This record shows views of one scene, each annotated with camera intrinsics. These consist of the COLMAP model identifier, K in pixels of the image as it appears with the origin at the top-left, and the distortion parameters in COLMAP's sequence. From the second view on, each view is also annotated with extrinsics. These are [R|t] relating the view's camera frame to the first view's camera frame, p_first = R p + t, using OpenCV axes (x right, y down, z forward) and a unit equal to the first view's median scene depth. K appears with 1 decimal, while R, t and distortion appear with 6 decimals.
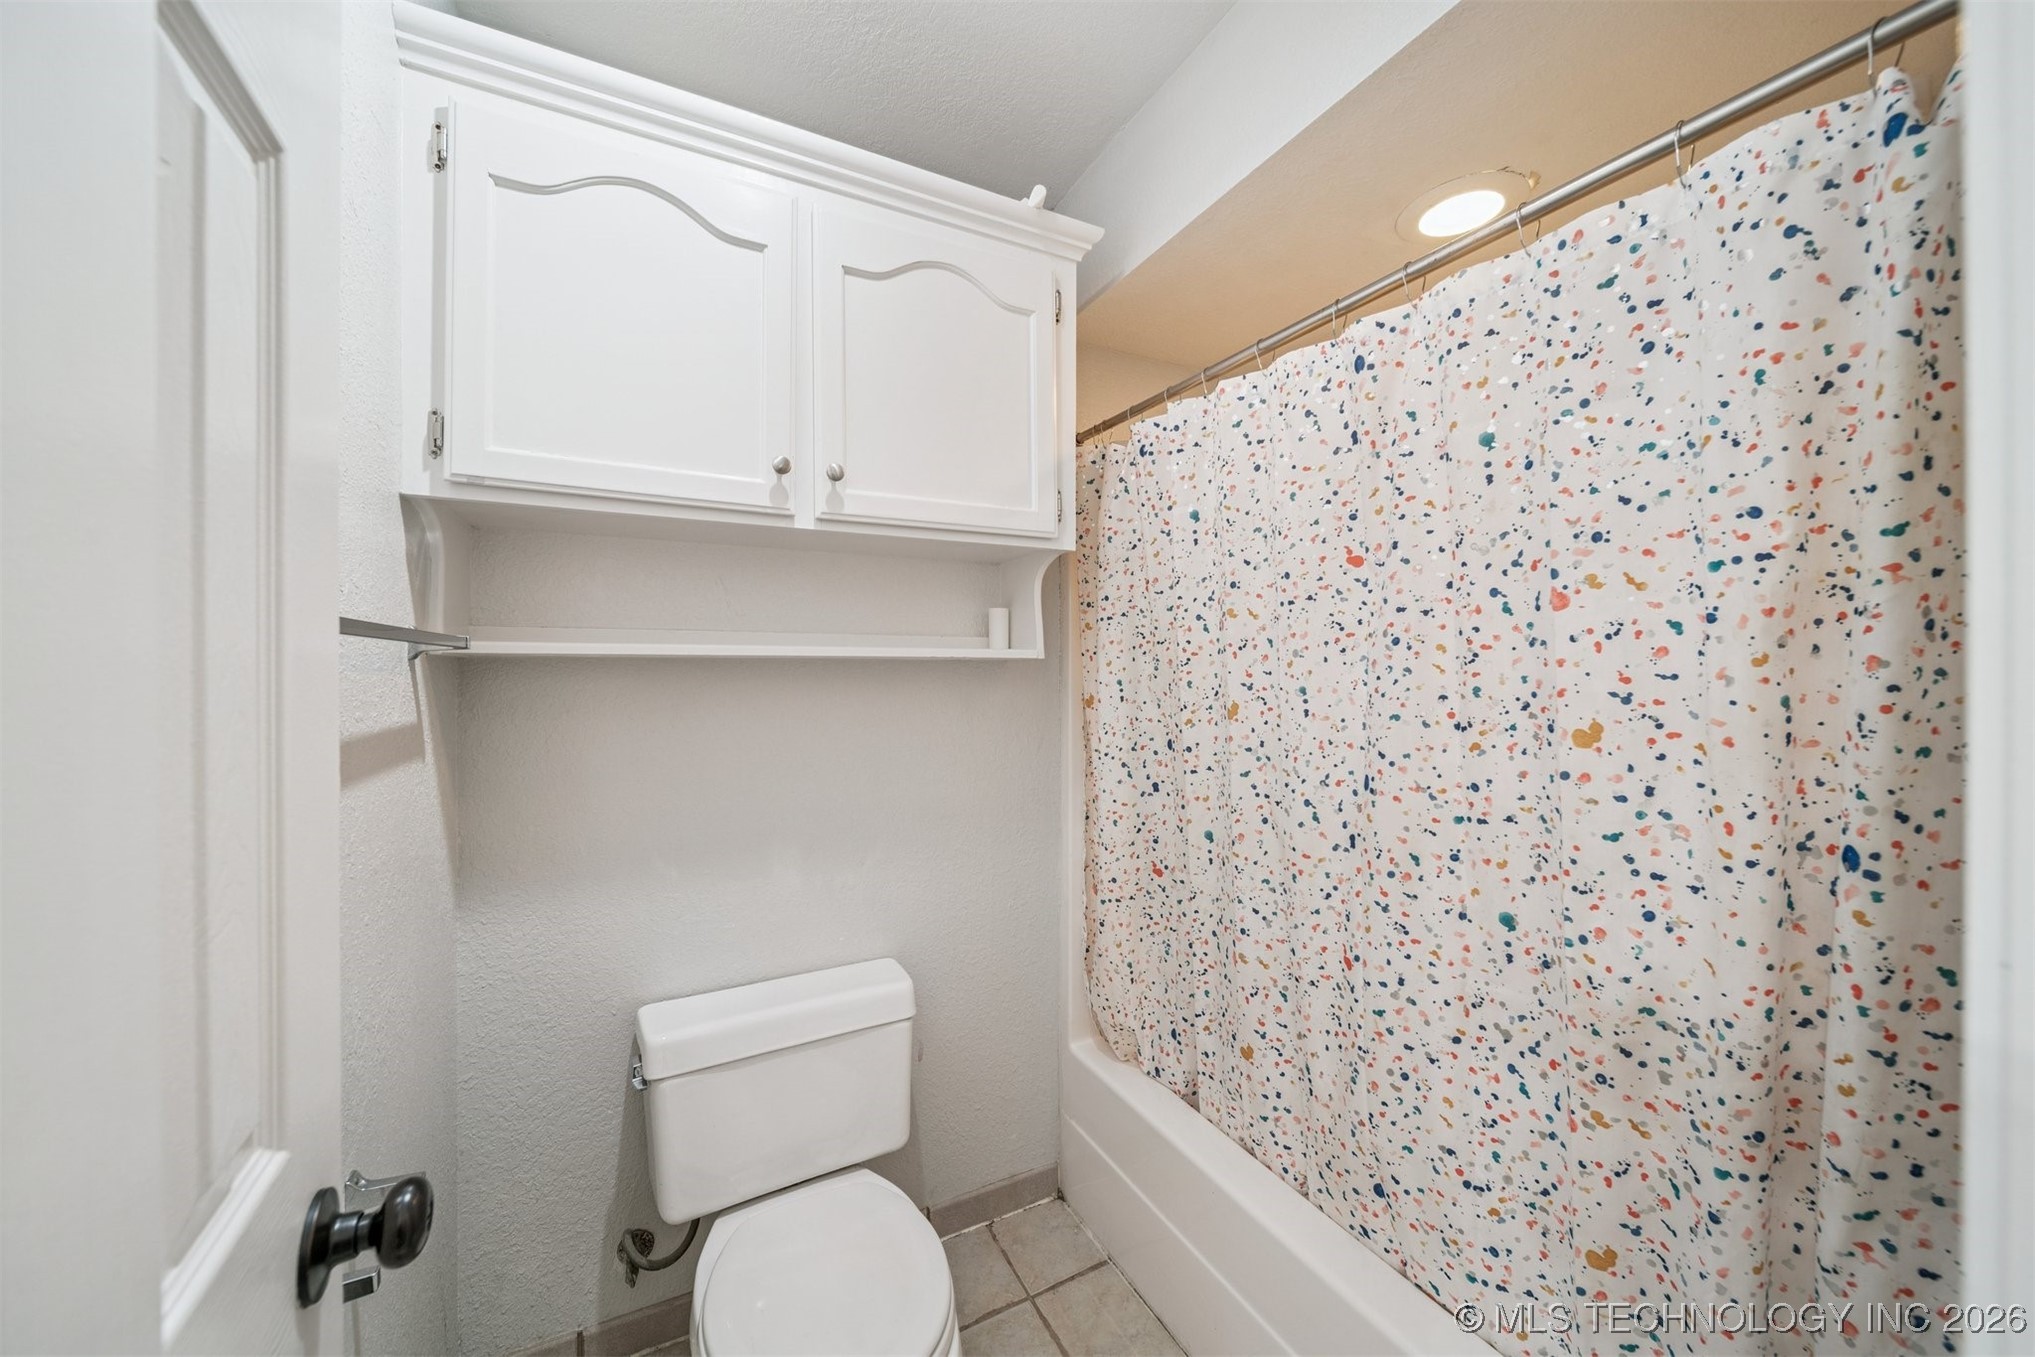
lens RADIAL K [[720.9, 0, 1019.3], [0, 720.9, 668.7], [0, 0, 1]] dist [-0.001392, 0.000028]
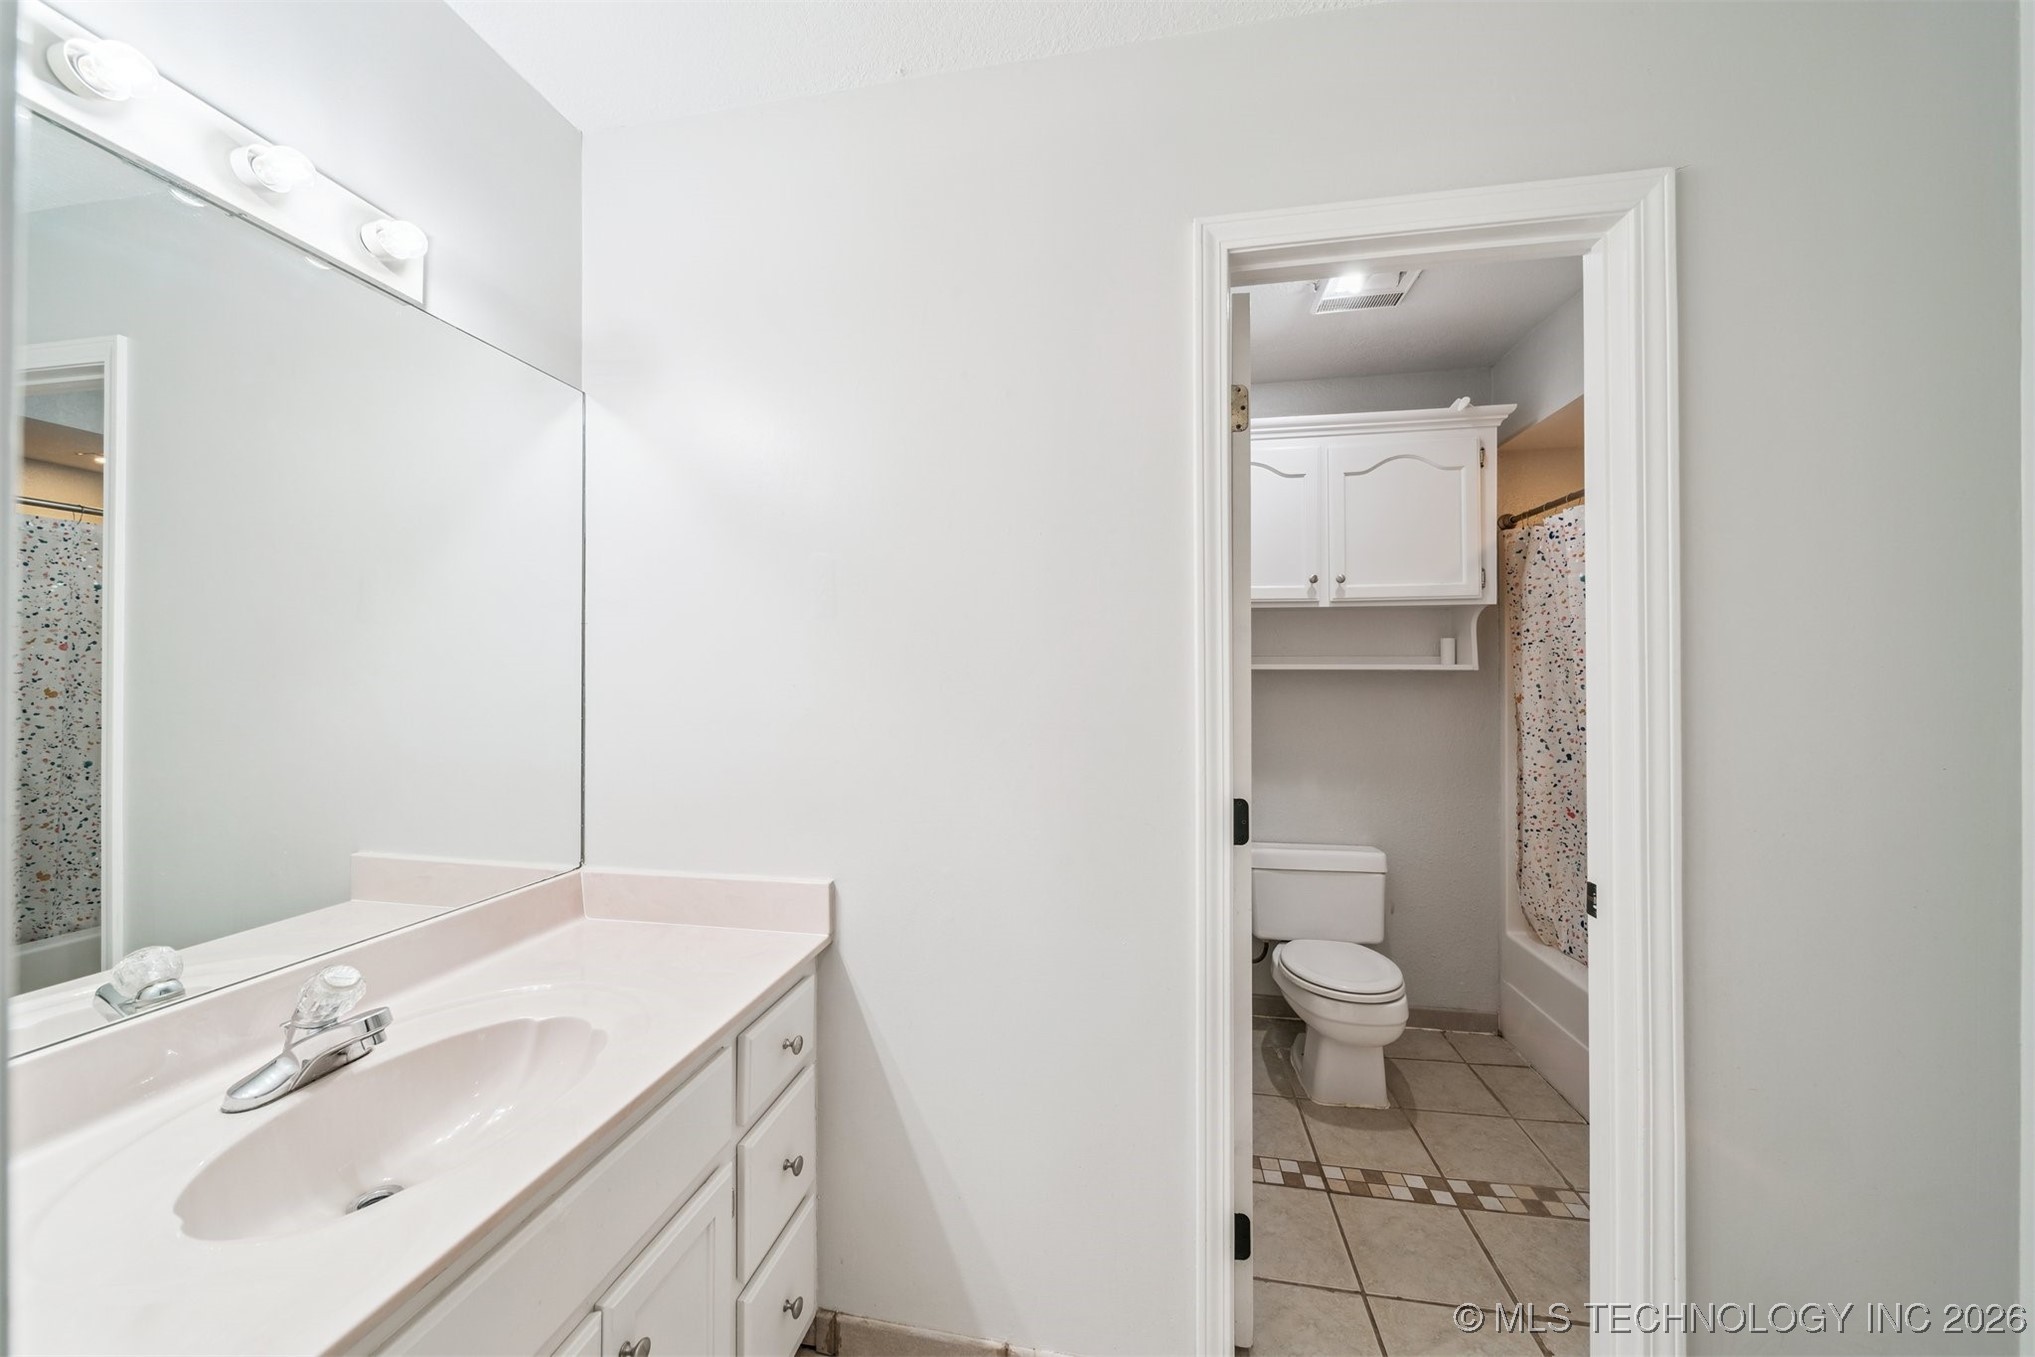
lens RADIAL K [[720.9, 0, 1015.9], [0, 720.9, 671.8], [0, 0, 1]] dist [-0.001392, 0.000028]
pose [[0.794846, -0.001944, -0.606808, 0.184148], [-0.002475, 0.999976, -0.006446, 0.002222], [0.606806, 0.006626, 0.794822, -0.863723]]
